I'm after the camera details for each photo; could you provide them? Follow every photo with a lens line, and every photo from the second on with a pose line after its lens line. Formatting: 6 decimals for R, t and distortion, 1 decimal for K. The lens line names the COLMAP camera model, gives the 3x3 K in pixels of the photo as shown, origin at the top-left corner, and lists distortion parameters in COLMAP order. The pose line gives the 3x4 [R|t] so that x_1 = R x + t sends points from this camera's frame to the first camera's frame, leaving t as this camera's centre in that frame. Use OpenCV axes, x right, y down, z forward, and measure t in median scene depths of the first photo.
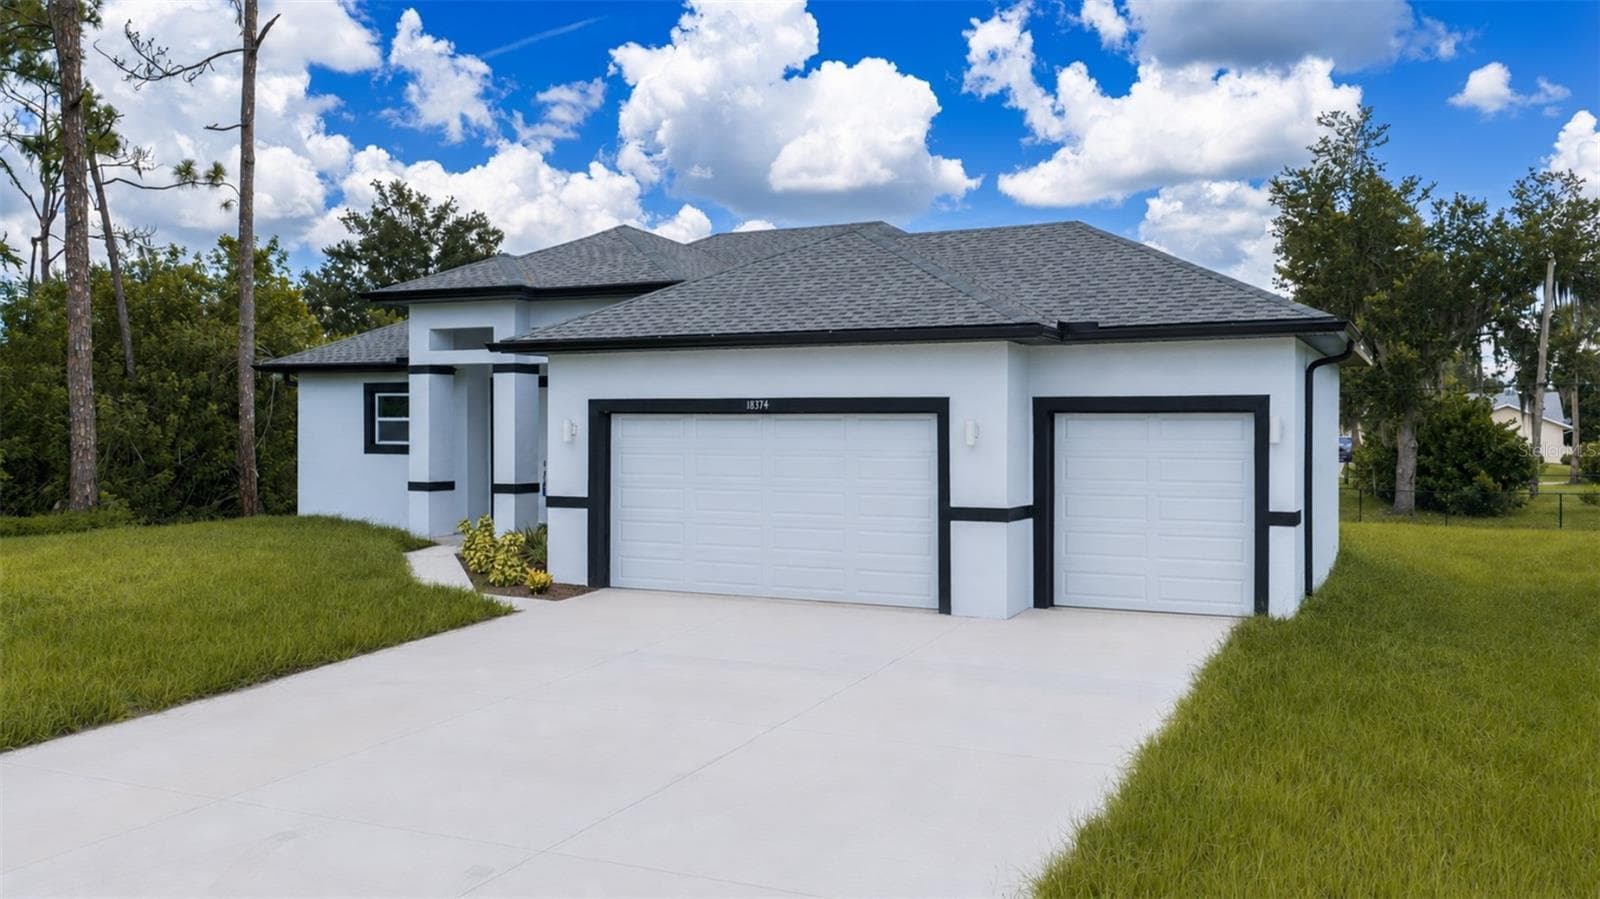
lens RADIAL K [[1322.7, 0, 800.0], [0, 1322.7, 449.5], [0, 0, 1]] dist [0.004787, -0.003097]
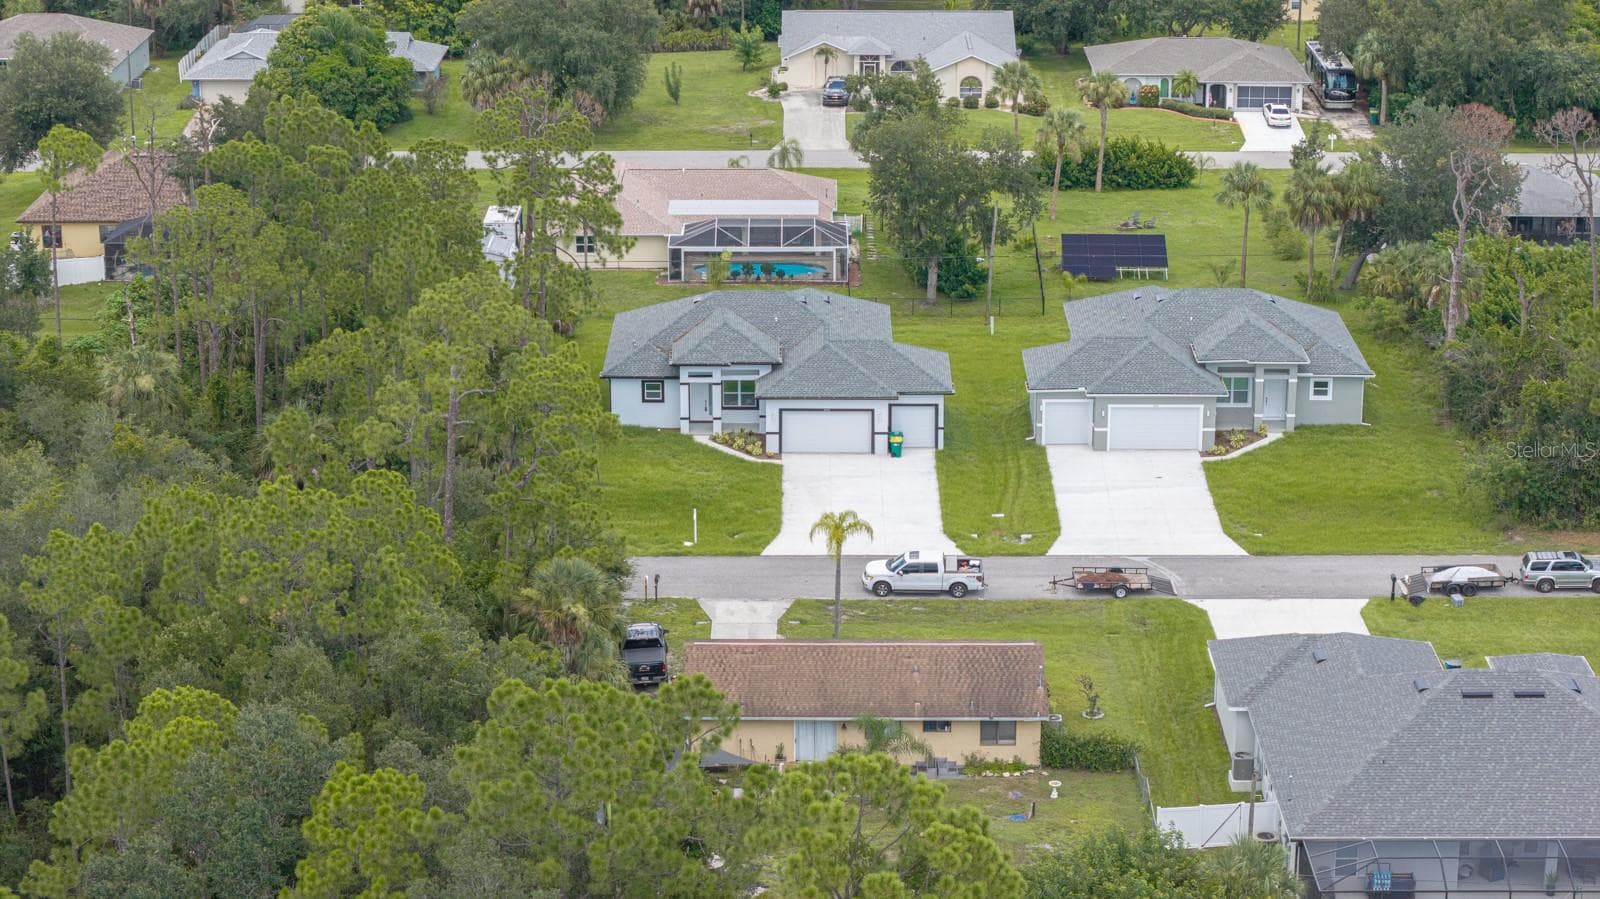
lens RADIAL K [[3179.3, 0, 800.0], [0, 3179.3, 449.5], [0, 0, 1]] dist [-0.370918, 2.803809]
pose [[0.902854, -0.134579, 0.408343, -2.840736], [0.007337, 0.954433, 0.298335, -1.957059], [-0.429886, -0.266357, 0.862701, -5.160440]]
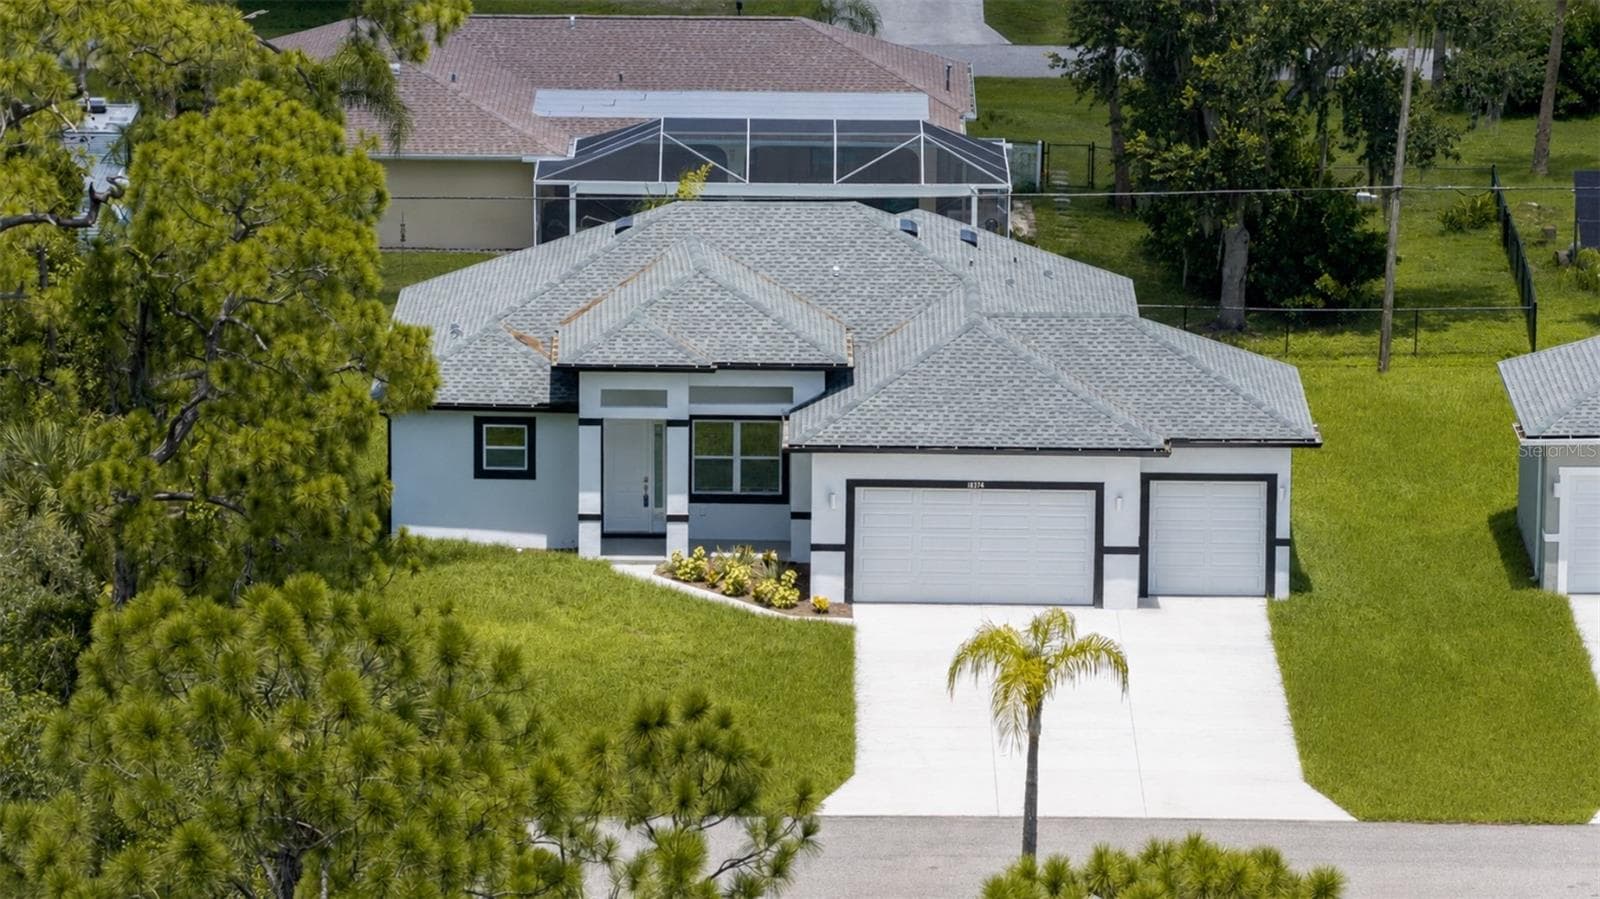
lens RADIAL K [[7728.9, 0, 800.0], [0, 7728.9, 449.5], [0, 0, 1]] dist [0.305834, 7.776843]
pose [[0.902759, -0.082343, 0.422192, -2.710519], [-0.000550, 0.981285, 0.192561, -1.220242], [-0.430147, -0.174068, 0.885818, -4.659616]]
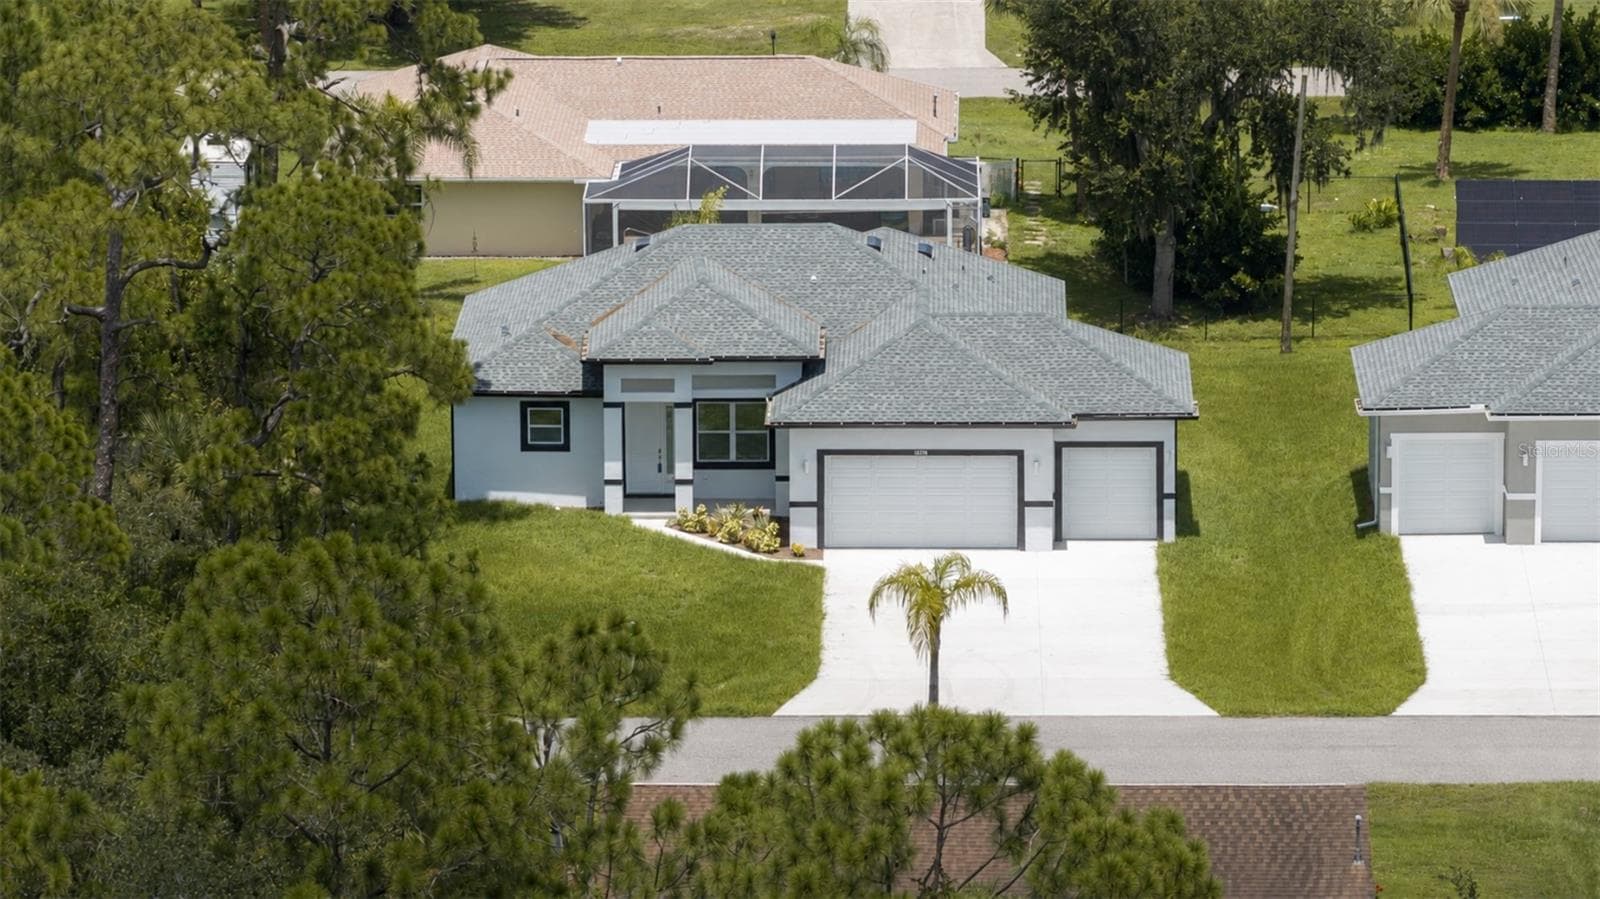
lens RADIAL K [[7728.9, 0, 800.0], [0, 7728.9, 449.5], [0, 0, 1]] dist [0.305834, 7.776843]
pose [[0.909783, -0.094423, 0.404202, -3.193148], [0.013254, 0.979895, 0.199074, -1.536213], [-0.414872, -0.175757, 0.892743, -6.056667]]
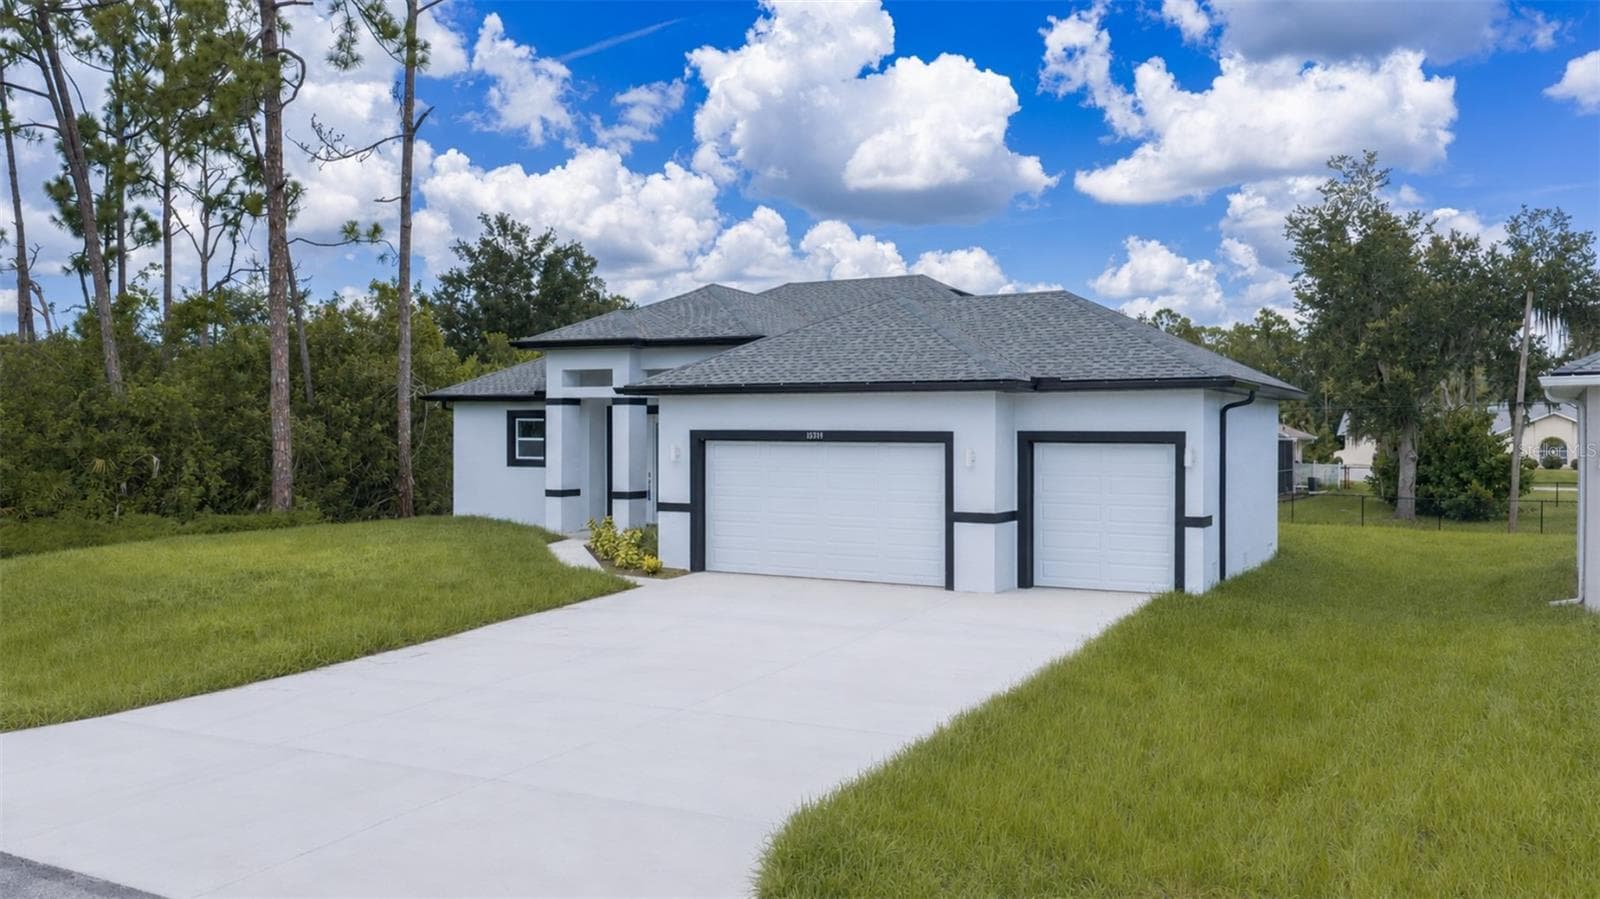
lens RADIAL K [[1322.7, 0, 800.0], [0, 1322.7, 449.5], [0, 0, 1]] dist [0.004787, -0.003097]
pose [[0.998408, 0.001983, -0.056376, 0.019575], [-0.002014, 0.999998, -0.000492, -0.012420], [0.056375, 0.000605, 0.998410, -0.234795]]
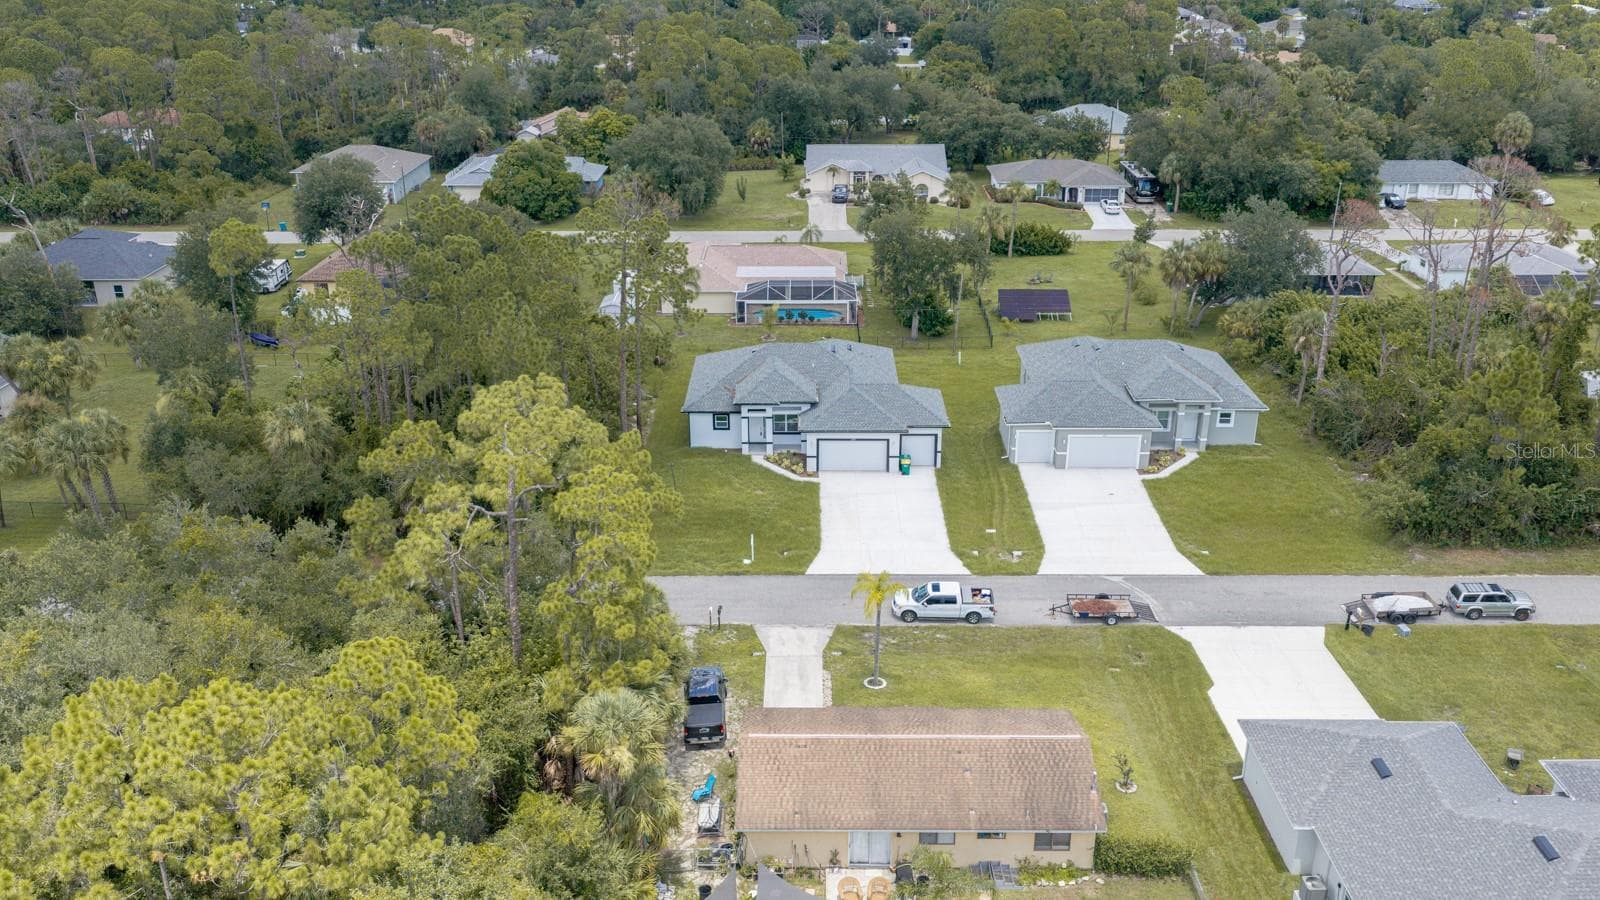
lens RADIAL K [[1322.7, 0, 800.0], [0, 1322.7, 450.0], [0, 0, 1]] dist [0.004787, -0.003097]
pose [[0.903410, -0.167653, 0.394643, -1.614746], [0.009898, 0.928299, 0.371703, -1.367930], [-0.428663, -0.331894, 0.840294, -2.381800]]
